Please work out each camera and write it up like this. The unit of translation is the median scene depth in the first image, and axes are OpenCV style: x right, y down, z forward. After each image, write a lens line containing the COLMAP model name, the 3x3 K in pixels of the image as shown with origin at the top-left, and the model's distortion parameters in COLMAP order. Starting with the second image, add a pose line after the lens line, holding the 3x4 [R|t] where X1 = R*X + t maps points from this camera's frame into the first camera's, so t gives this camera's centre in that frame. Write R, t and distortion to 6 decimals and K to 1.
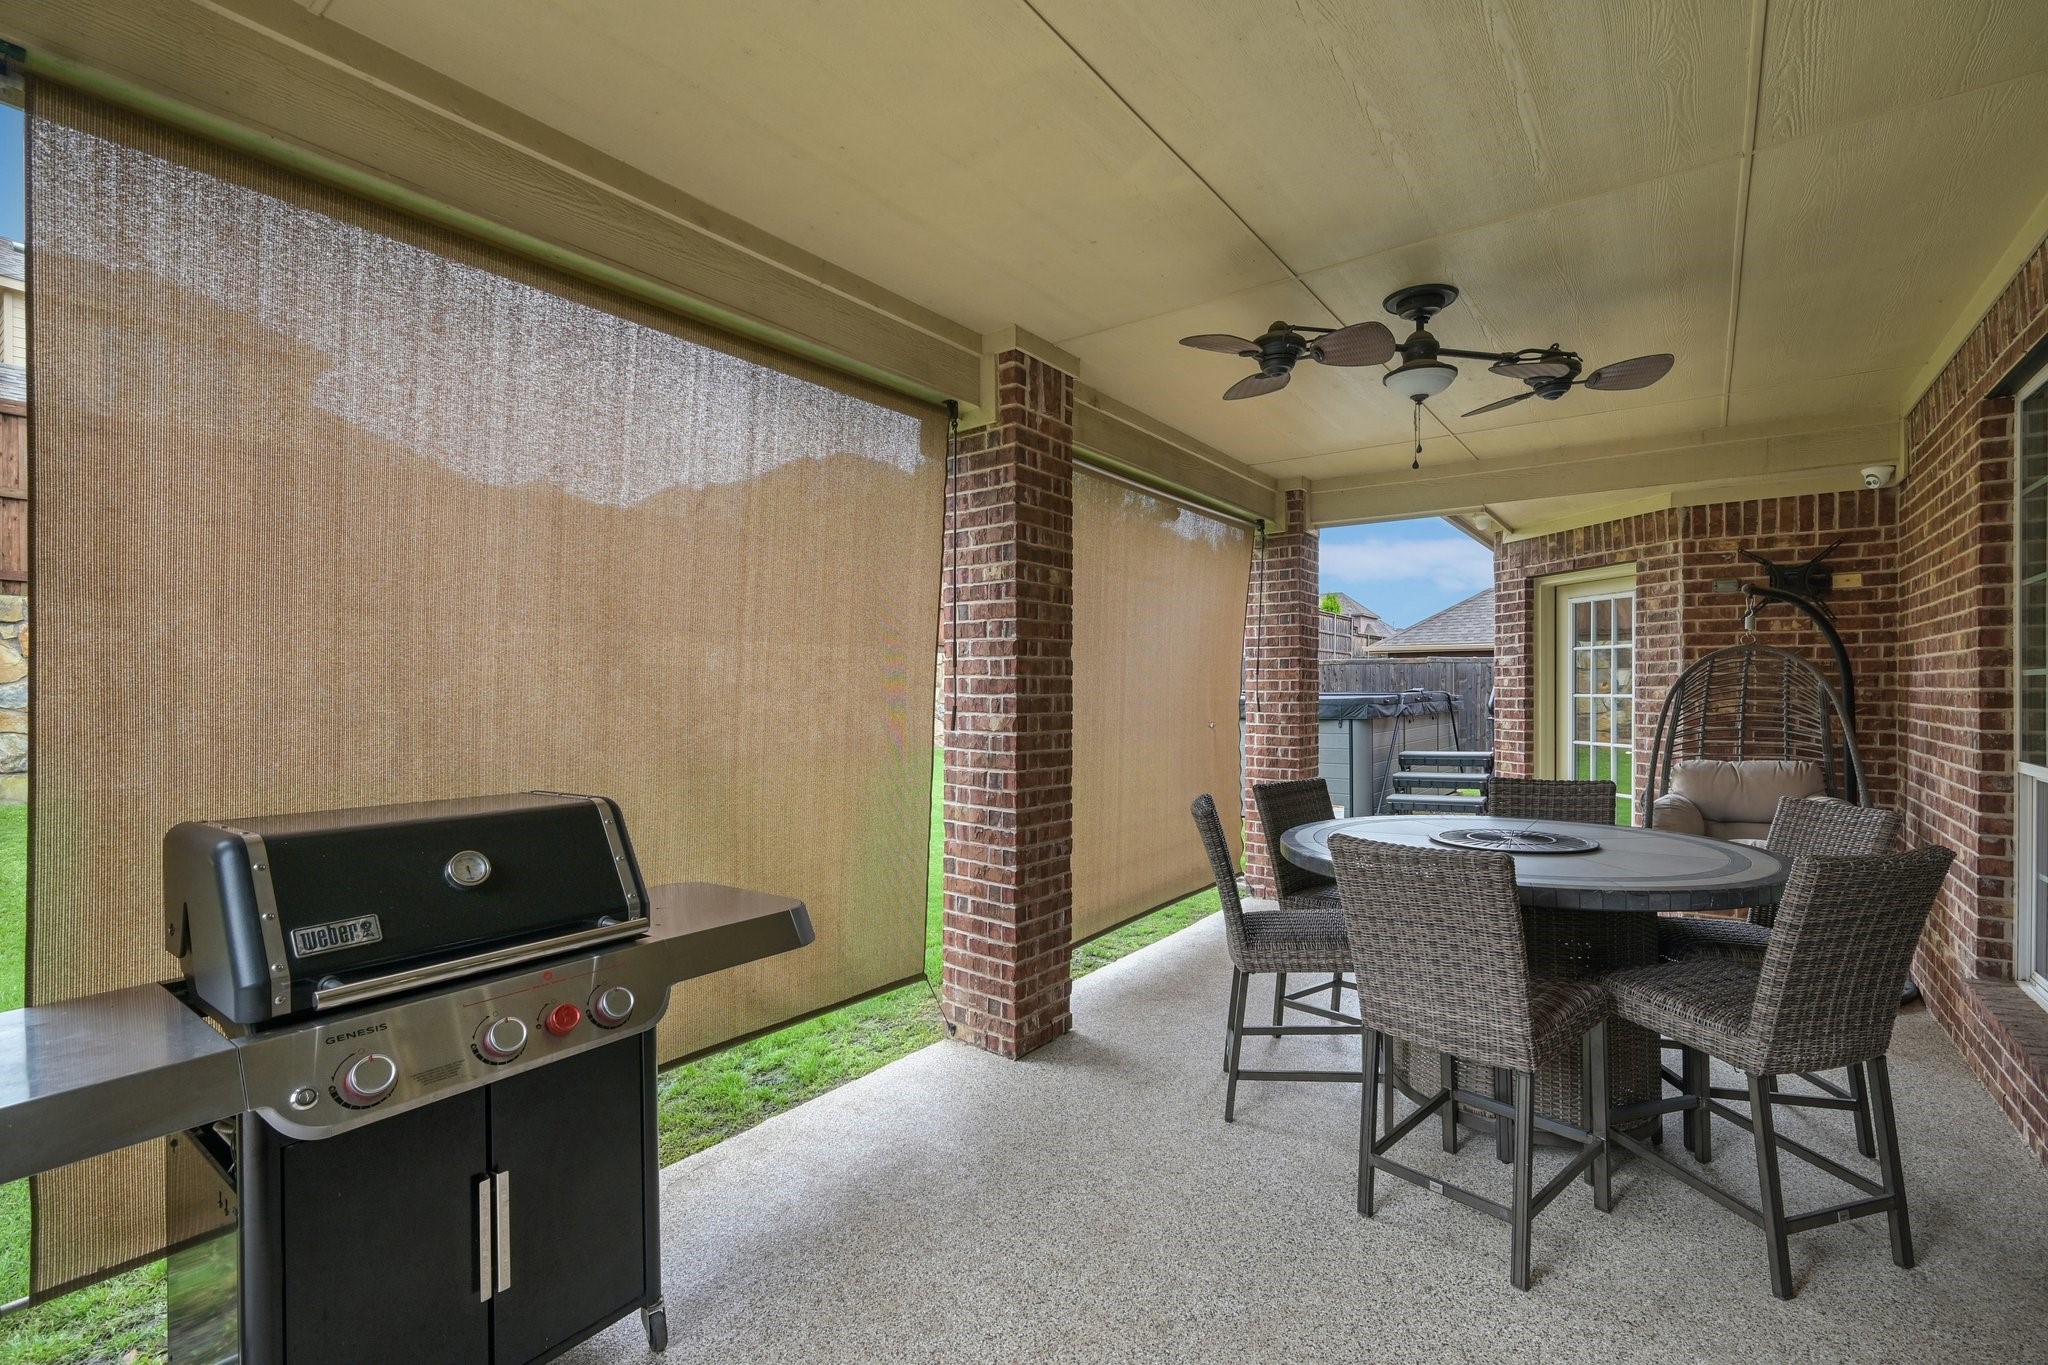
lens RADIAL K [[884.2, 0, 1024.0], [0, 884.2, 682.5], [0, 0, 1]] dist [-0.000265, -0.000032]
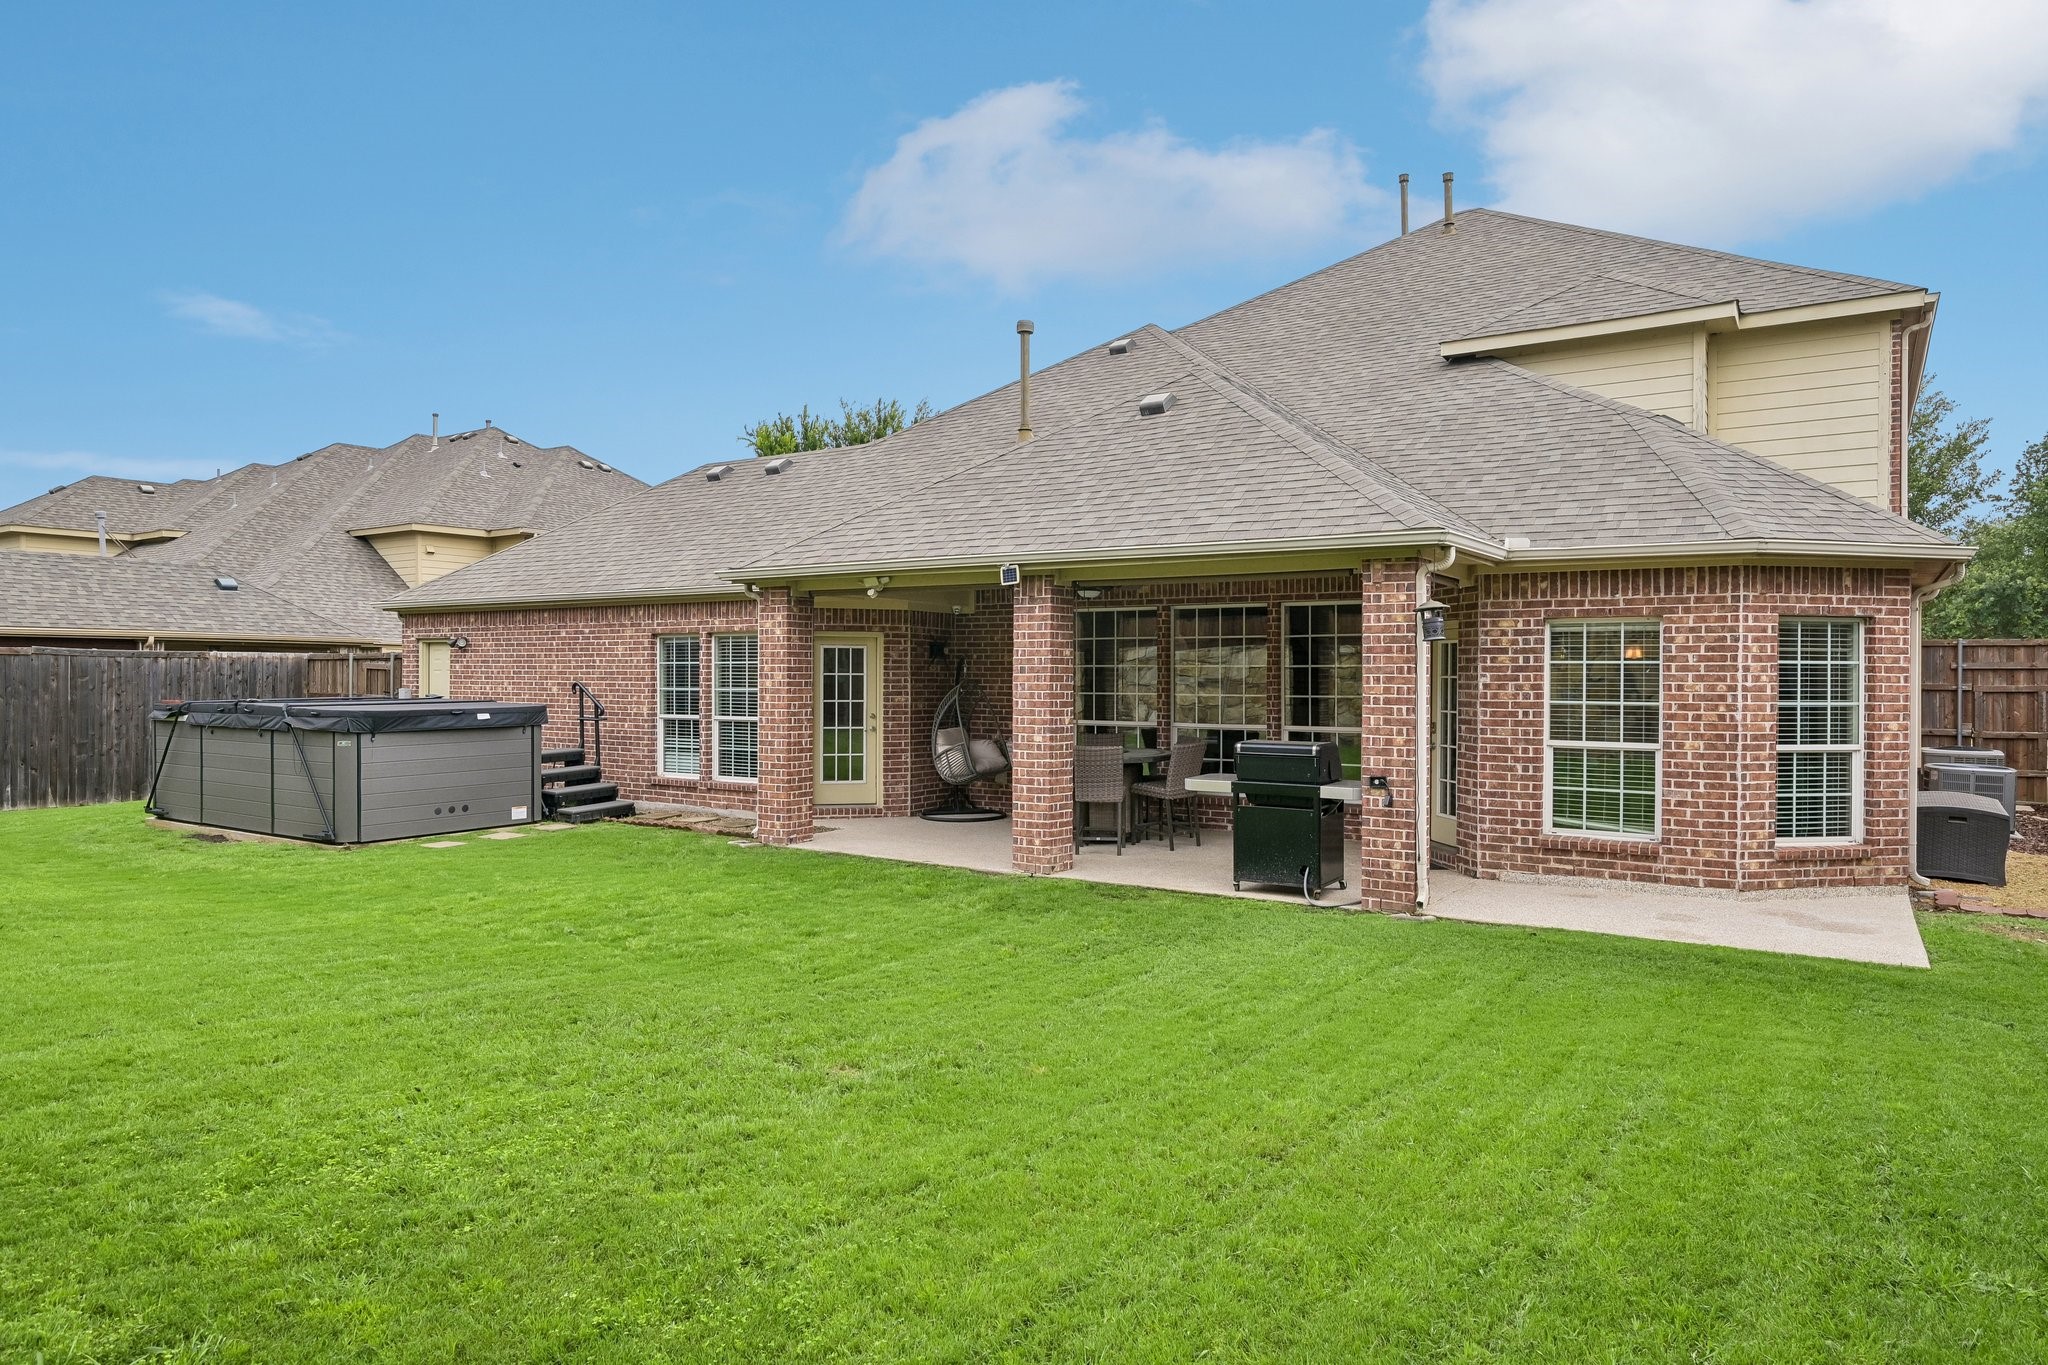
lens RADIAL K [[1232.5, 0, 1024.0], [0, 1232.5, 682.5], [0, 0, 1]] dist [0.000108, 0.000016]
pose [[-0.070697, -0.008577, 0.997461, -2.057466], [-0.008532, 0.999932, 0.007993, -0.049242], [-0.997461, -0.007946, -0.070765, 0.880028]]
